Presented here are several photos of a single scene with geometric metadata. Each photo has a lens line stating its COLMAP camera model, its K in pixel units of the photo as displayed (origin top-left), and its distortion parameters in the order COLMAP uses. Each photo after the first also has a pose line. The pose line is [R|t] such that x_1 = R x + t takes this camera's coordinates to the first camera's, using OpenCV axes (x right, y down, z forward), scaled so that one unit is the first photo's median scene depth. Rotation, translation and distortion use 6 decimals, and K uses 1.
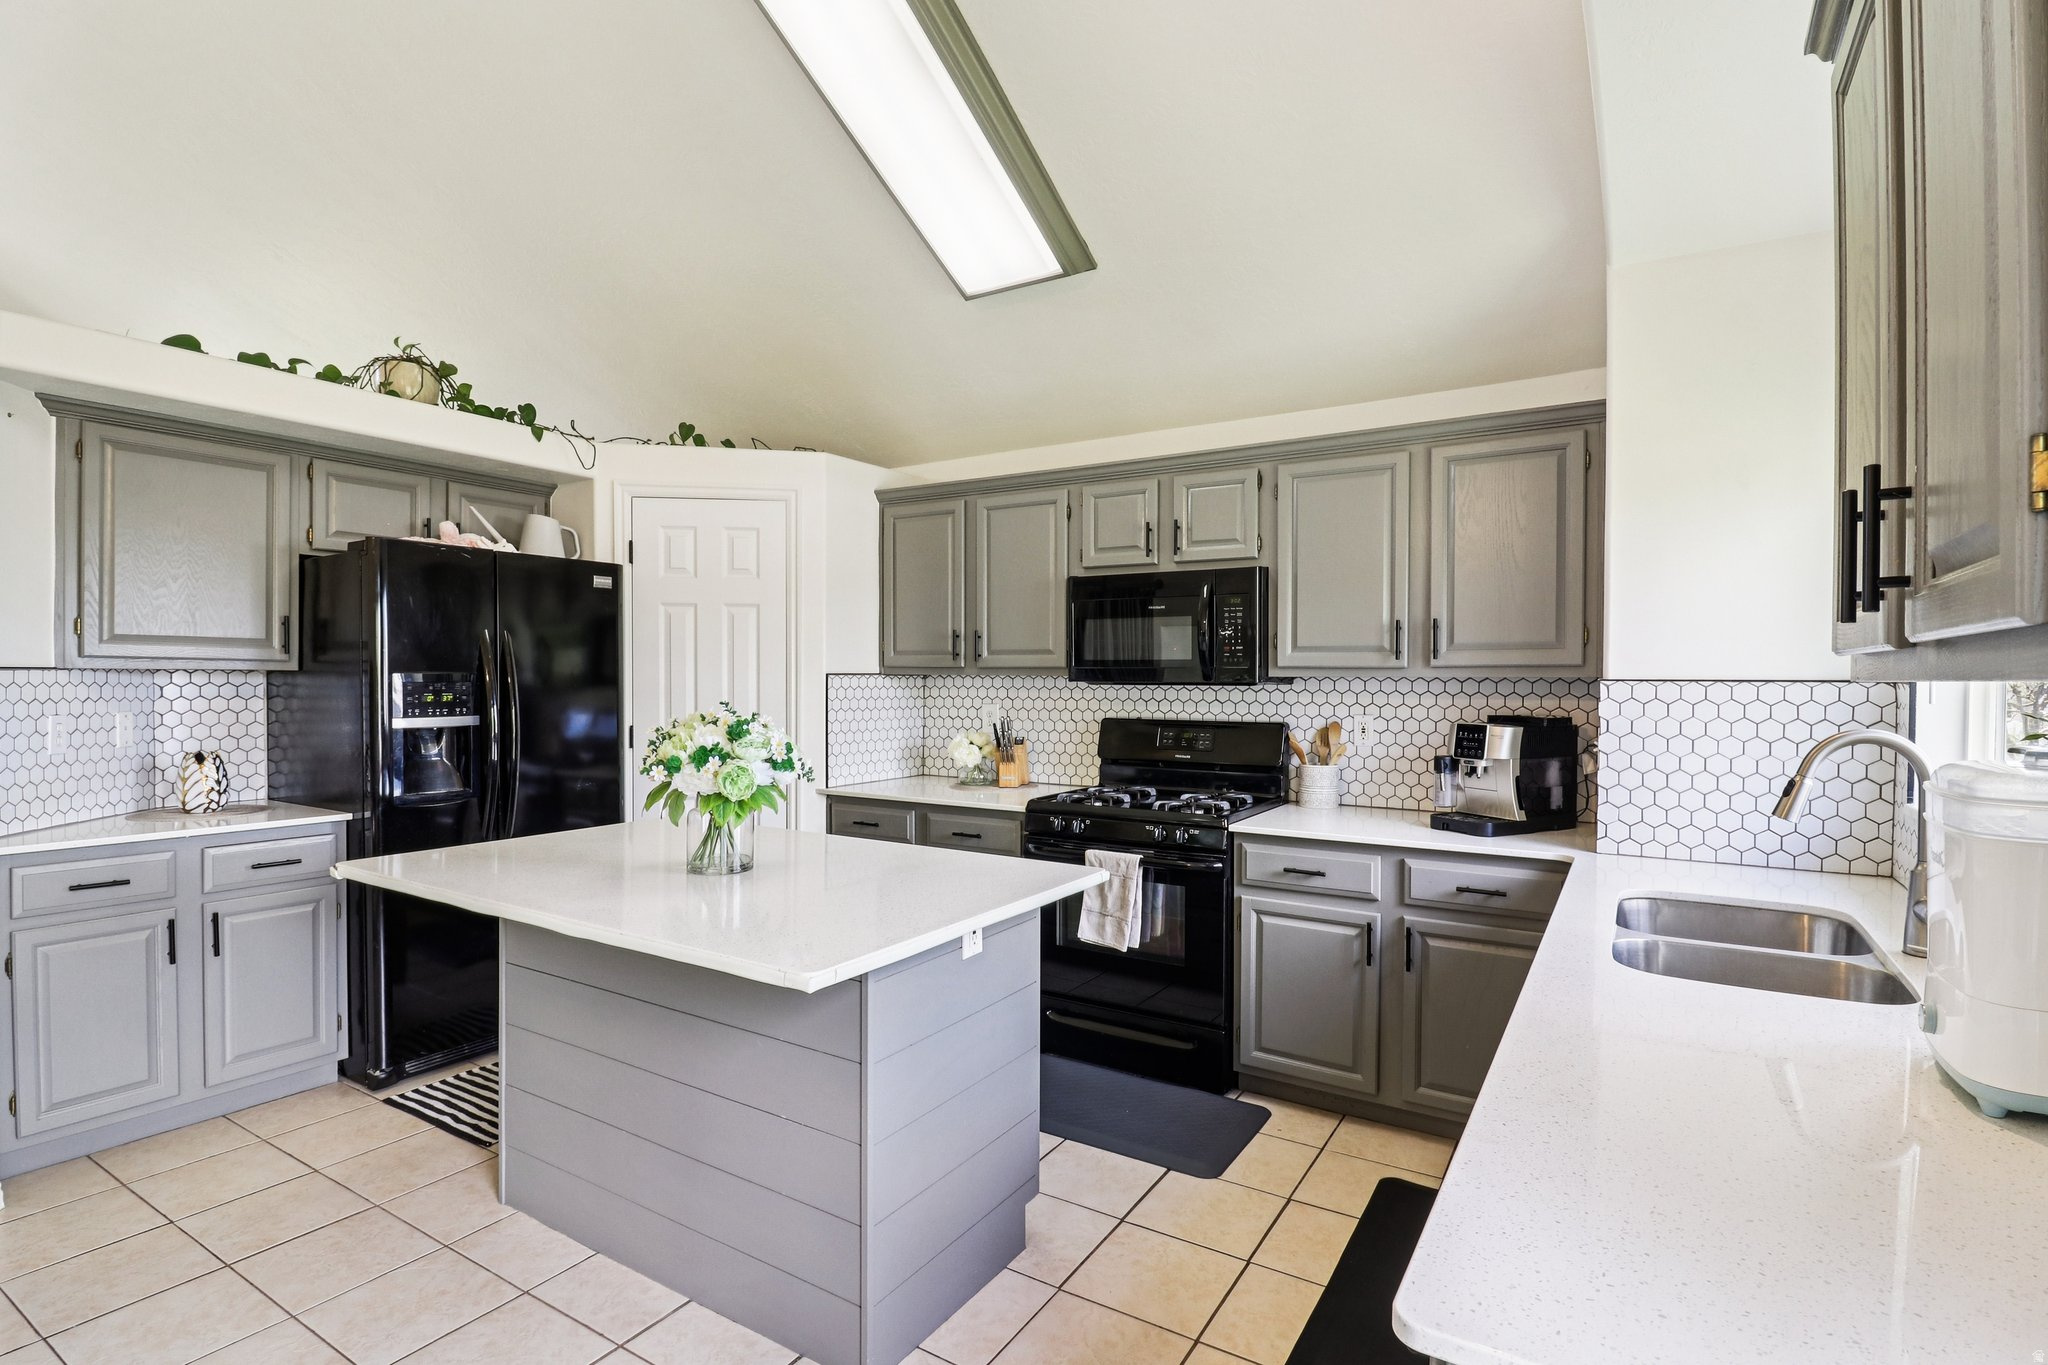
lens RADIAL K [[984.2, 0, 1018.8], [0, 984.2, 683.2], [0, 0, 1]] dist [0.002613, -0.013473]
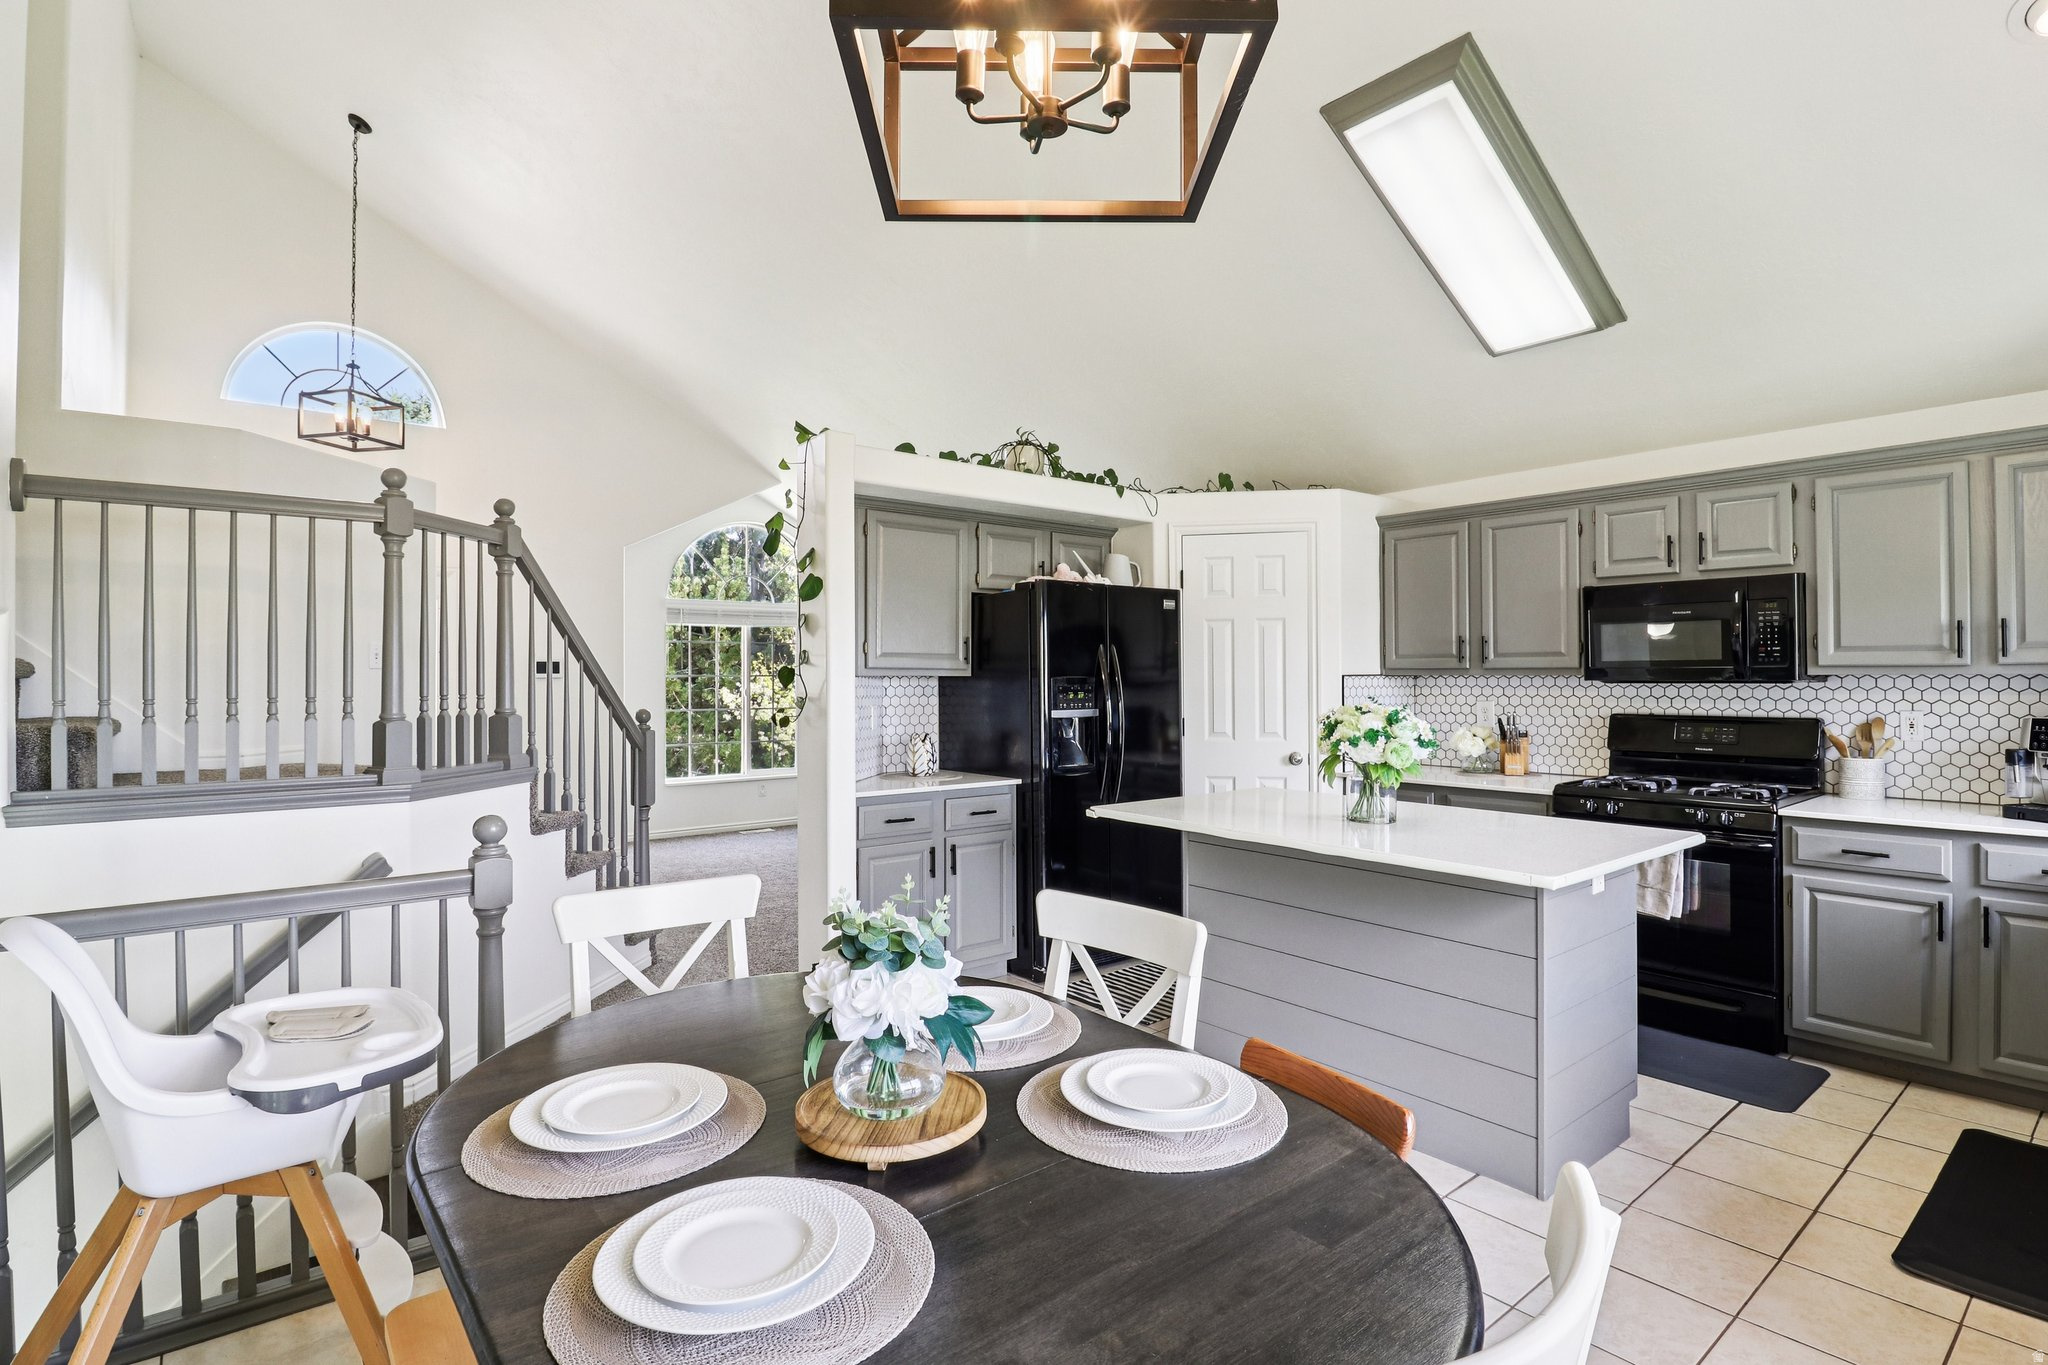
lens RADIAL K [[984.2, 0, 1026.4], [0, 984.2, 669.0], [0, 0, 1]] dist [0.002613, -0.013473]
pose [[0.947585, -0.010106, -0.319345, -0.215194], [0.005069, 0.999849, -0.016600, 0.000549], [0.319465, 0.014111, 0.947493, -0.290506]]
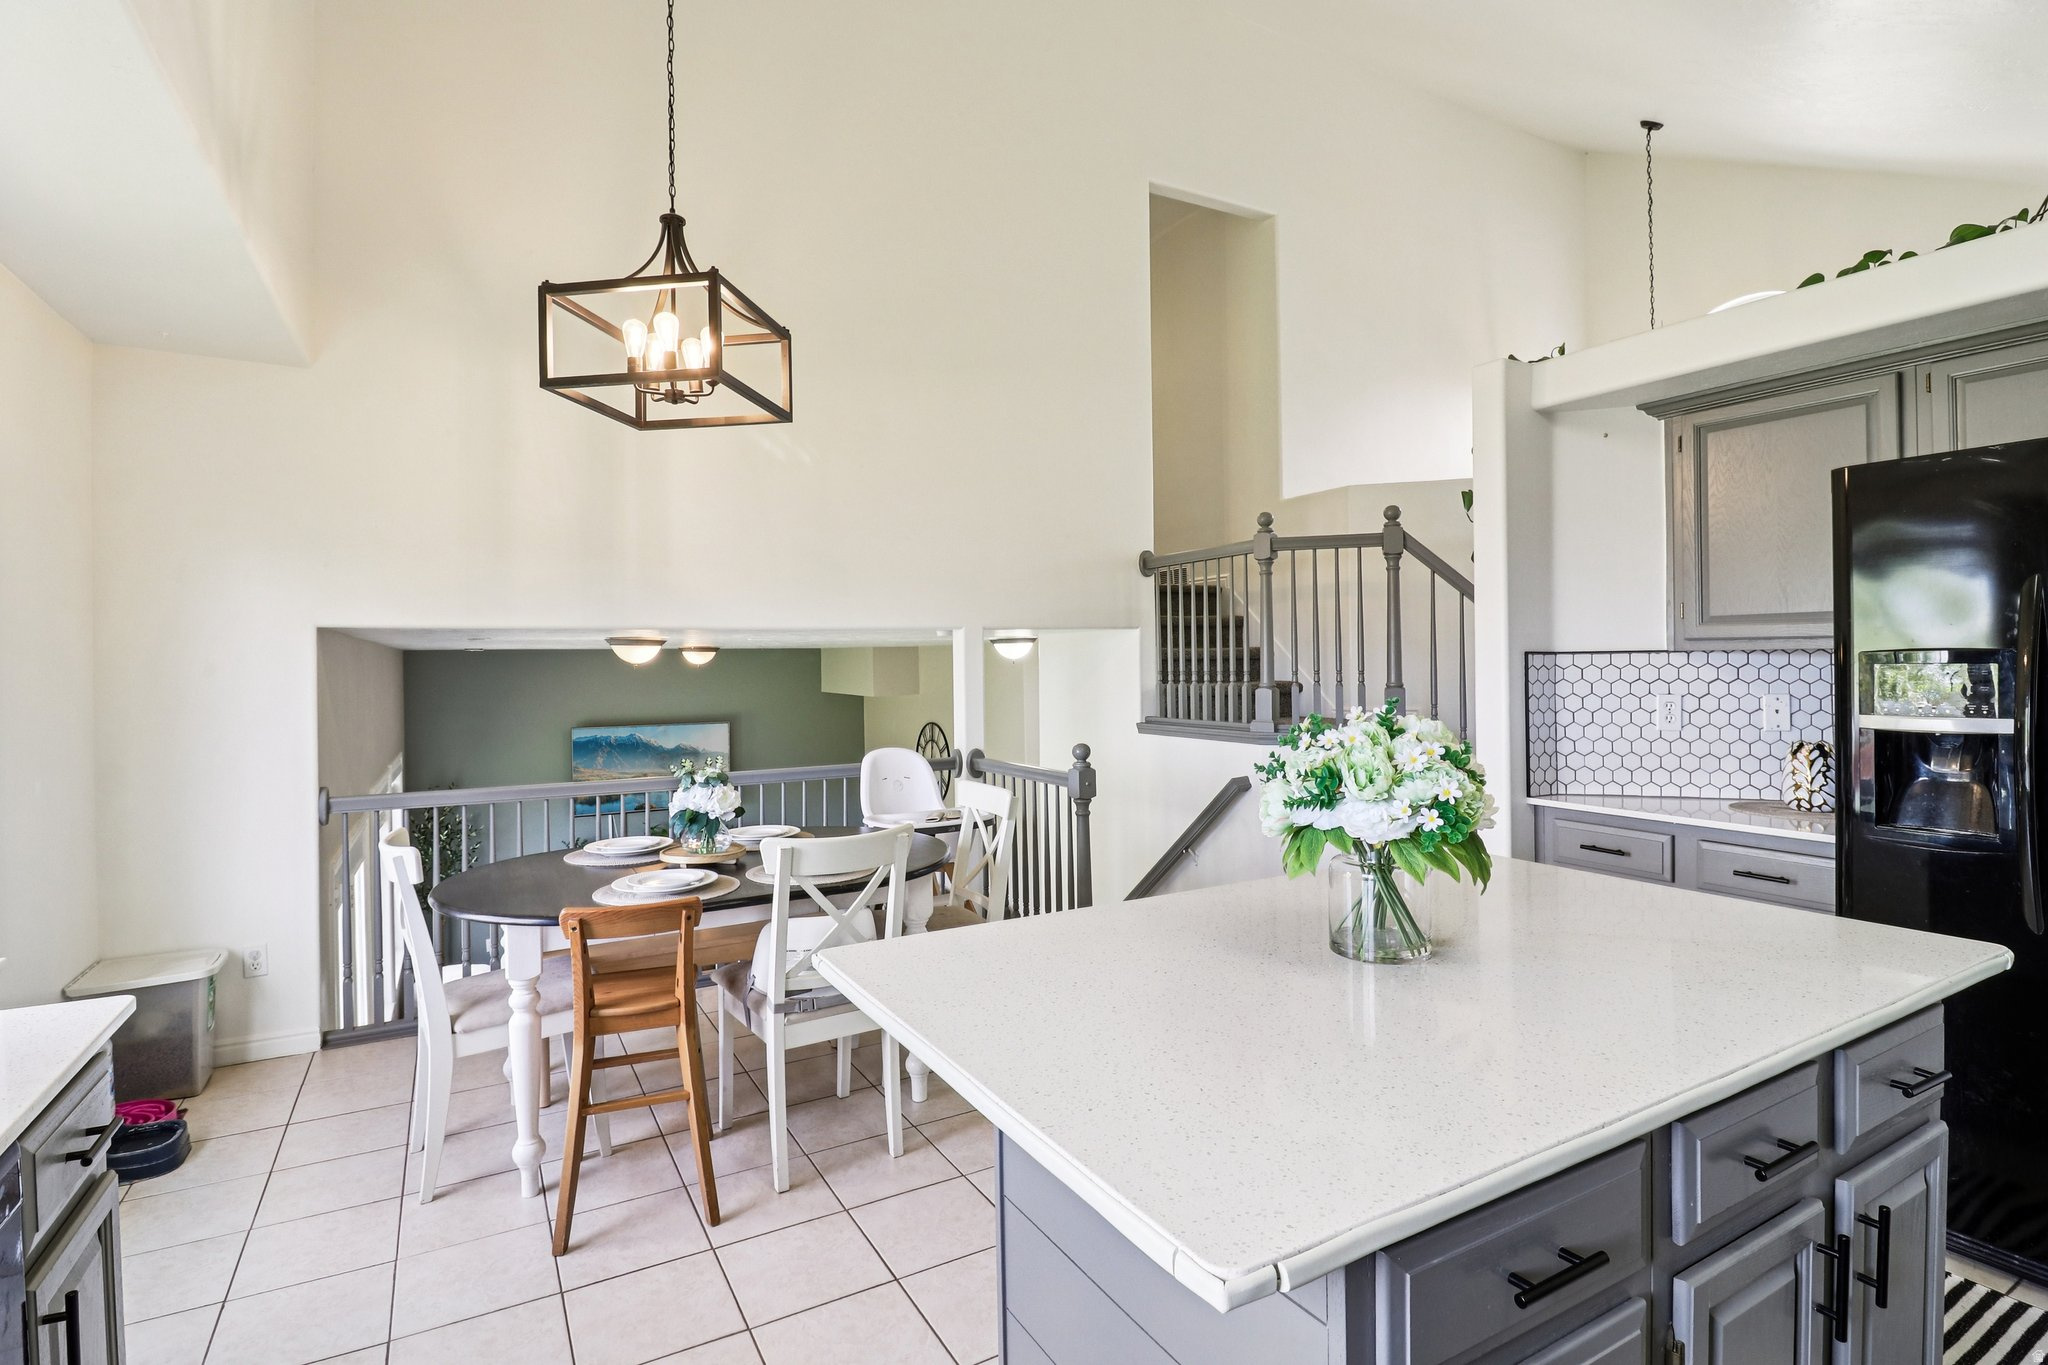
lens RADIAL K [[984.2, 0, 1031.5], [0, 984.2, 674.5], [0, 0, 1]] dist [0.002613, -0.013473]
pose [[-0.478616, 0.012786, -0.877931, 0.282291], [0.006403, 0.999918, 0.011072, -0.005593], [0.878001, -0.000322, -0.478659, 0.816439]]
